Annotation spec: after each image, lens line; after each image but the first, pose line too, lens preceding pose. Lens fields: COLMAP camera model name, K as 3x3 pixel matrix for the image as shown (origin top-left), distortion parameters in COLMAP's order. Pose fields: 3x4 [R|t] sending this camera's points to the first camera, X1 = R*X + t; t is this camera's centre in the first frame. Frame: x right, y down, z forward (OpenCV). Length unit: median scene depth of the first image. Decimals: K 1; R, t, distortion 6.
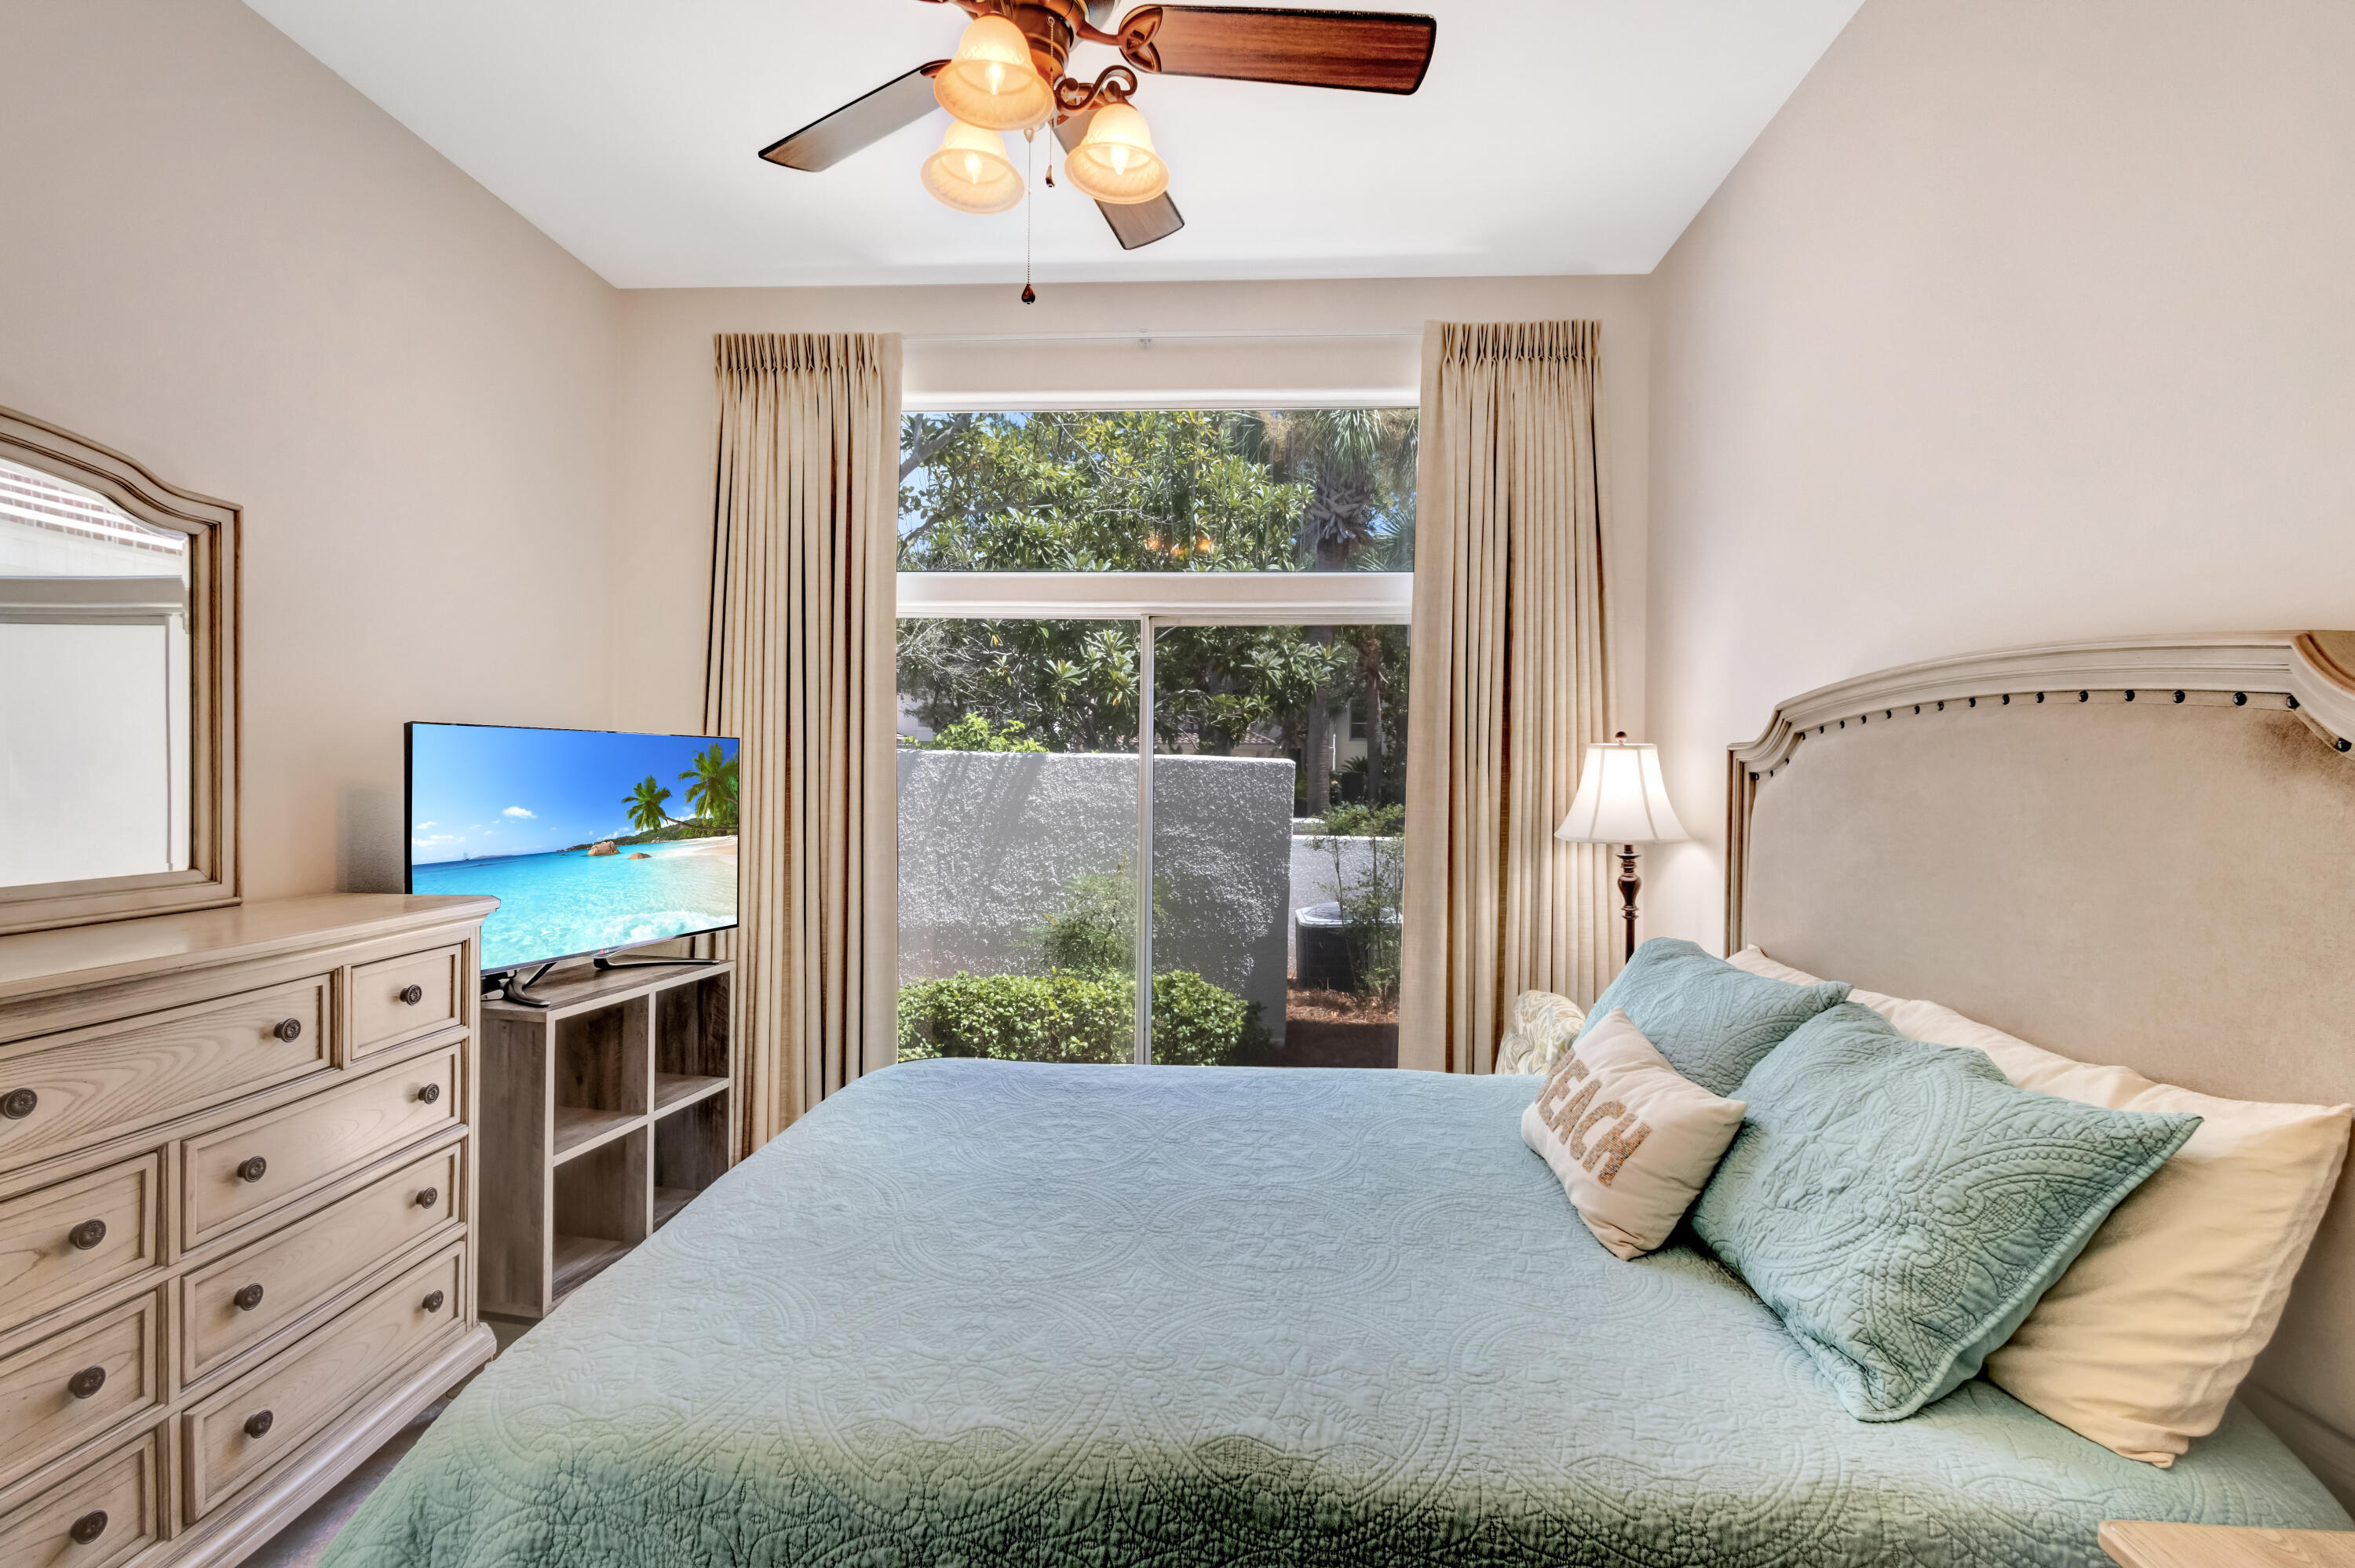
lens RADIAL K [[1102.4, 0, 1188.6], [0, 1102.4, 780.9], [0, 0, 1]] dist [0.000984, -0.001348]
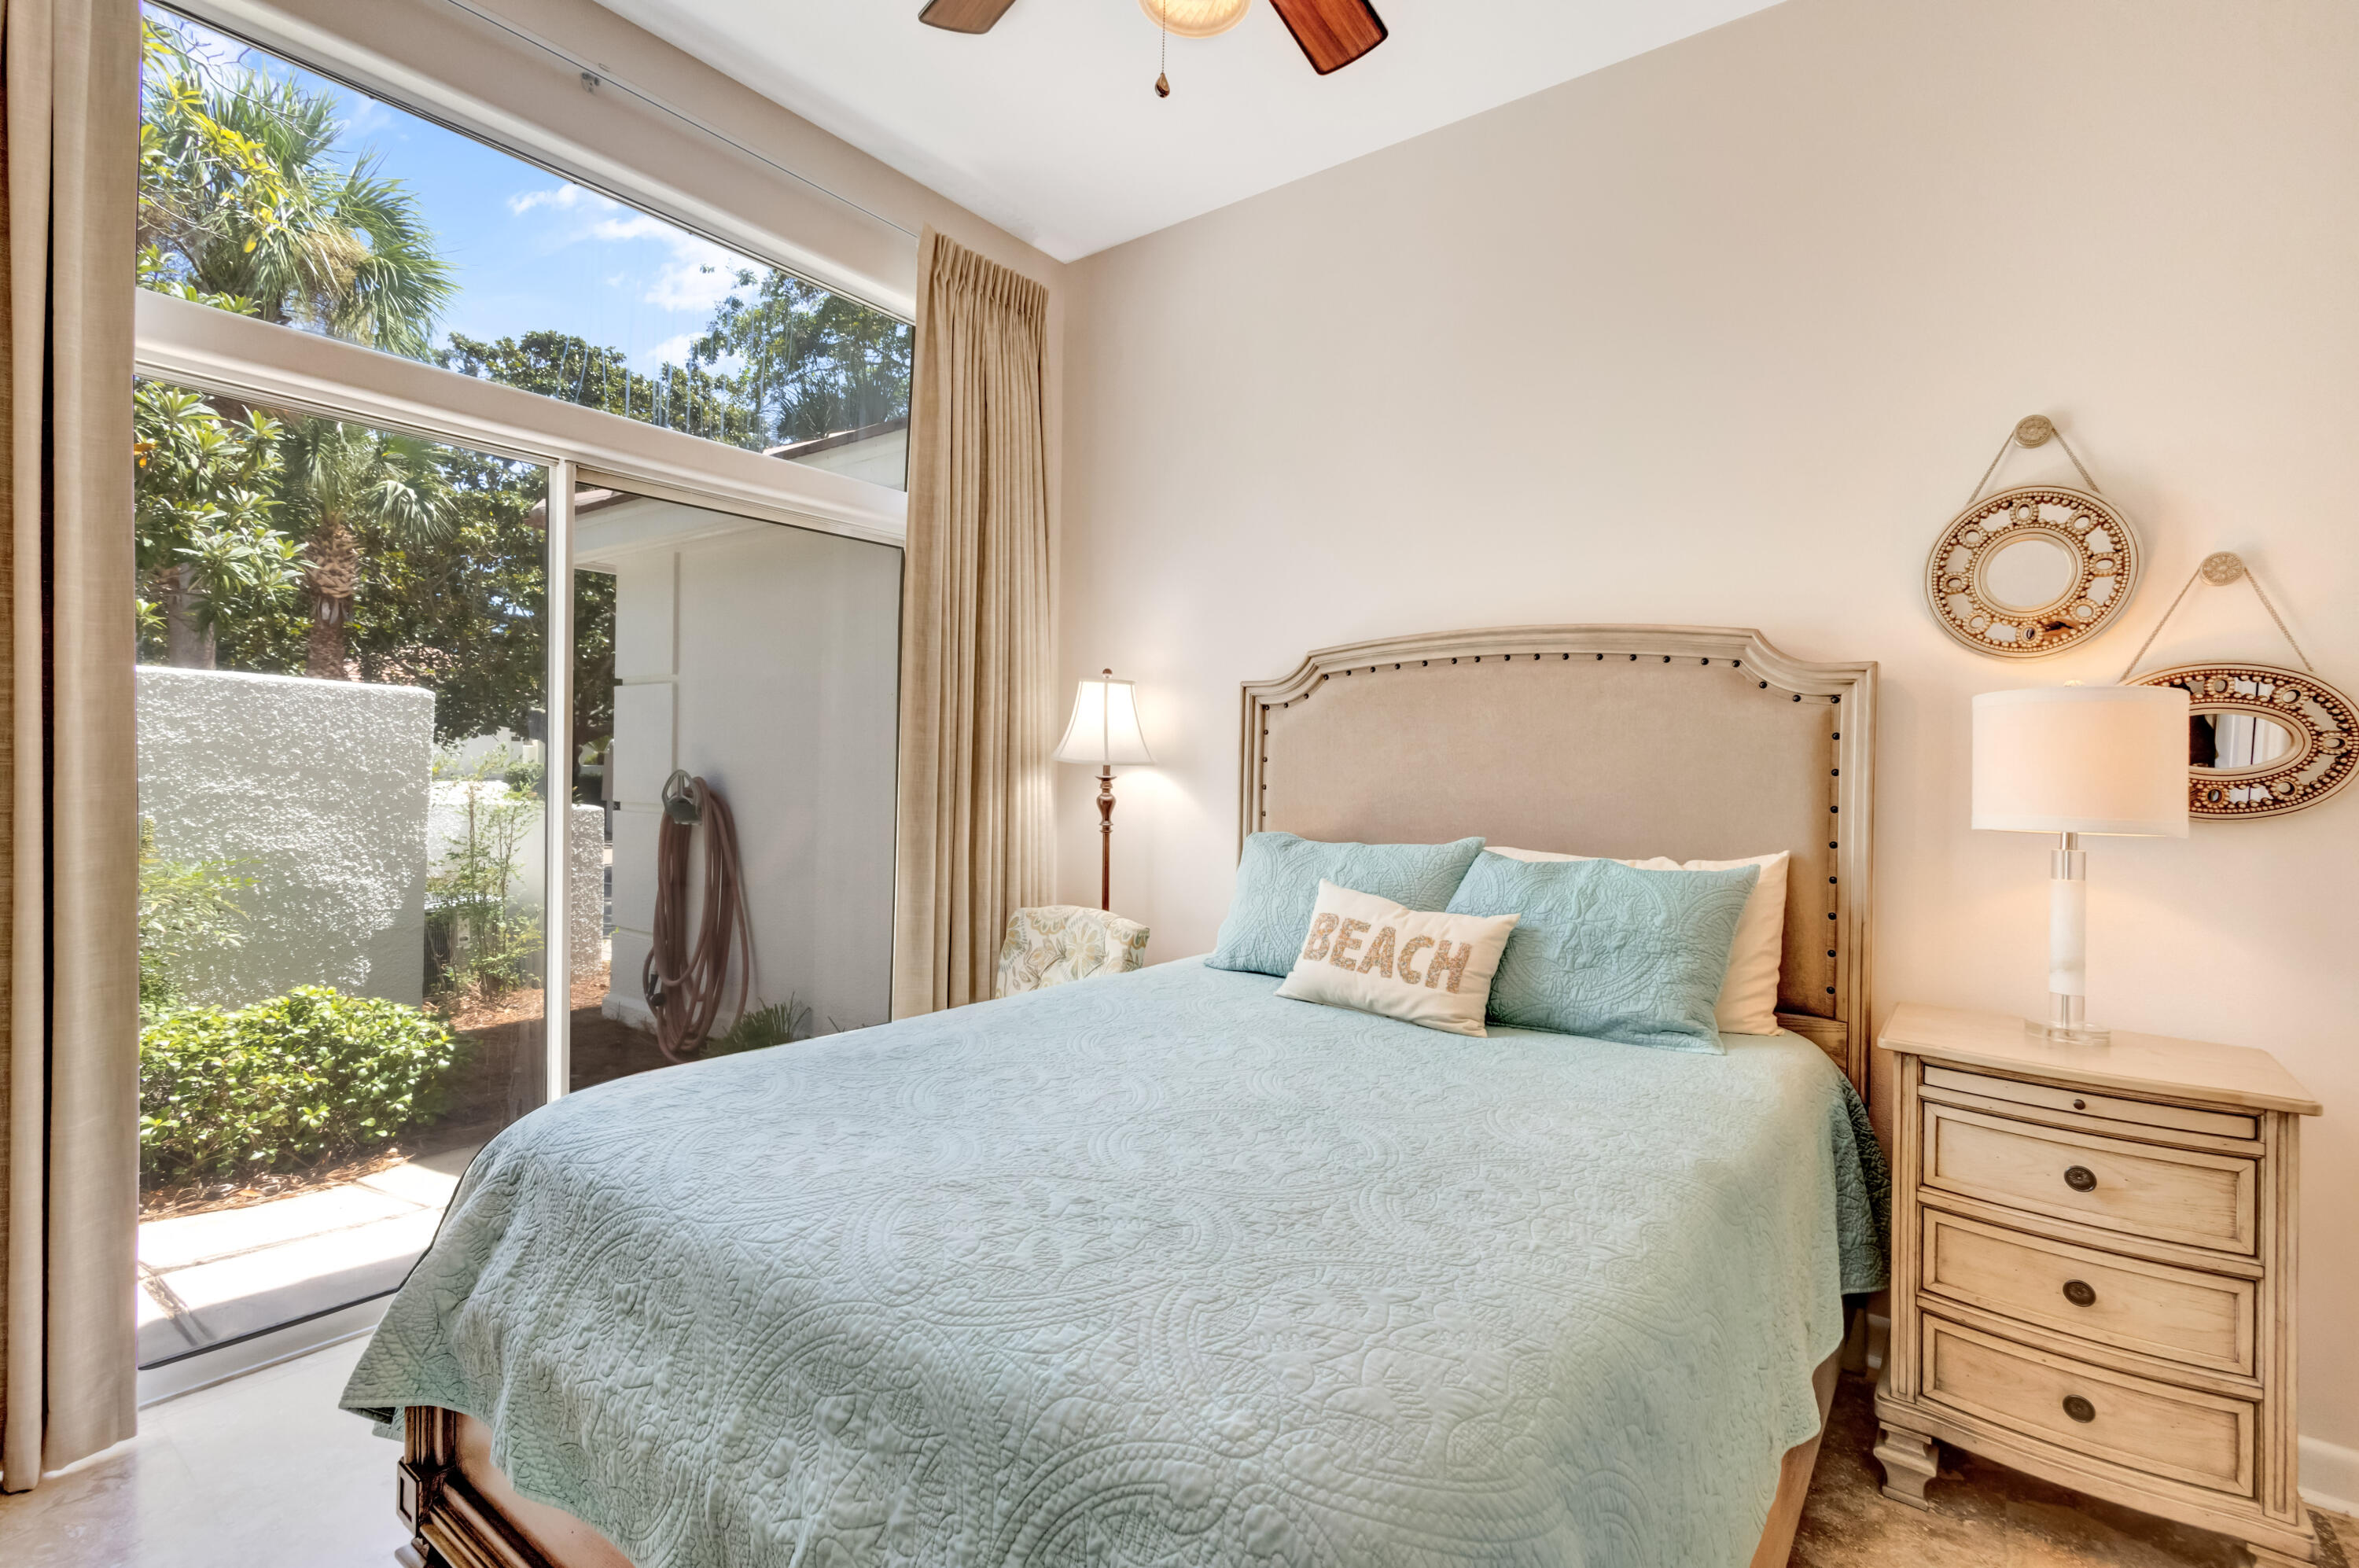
lens RADIAL K [[1104.5, 0, 1197.8], [0, 1104.5, 777.0], [0, 0, 1]] dist [0.000984, -0.001348]
pose [[0.541003, -0.006607, 0.840995, -0.302327], [-0.009763, 0.999852, 0.014136, 0.029456], [-0.840964, -0.015858, 0.540859, 0.178523]]
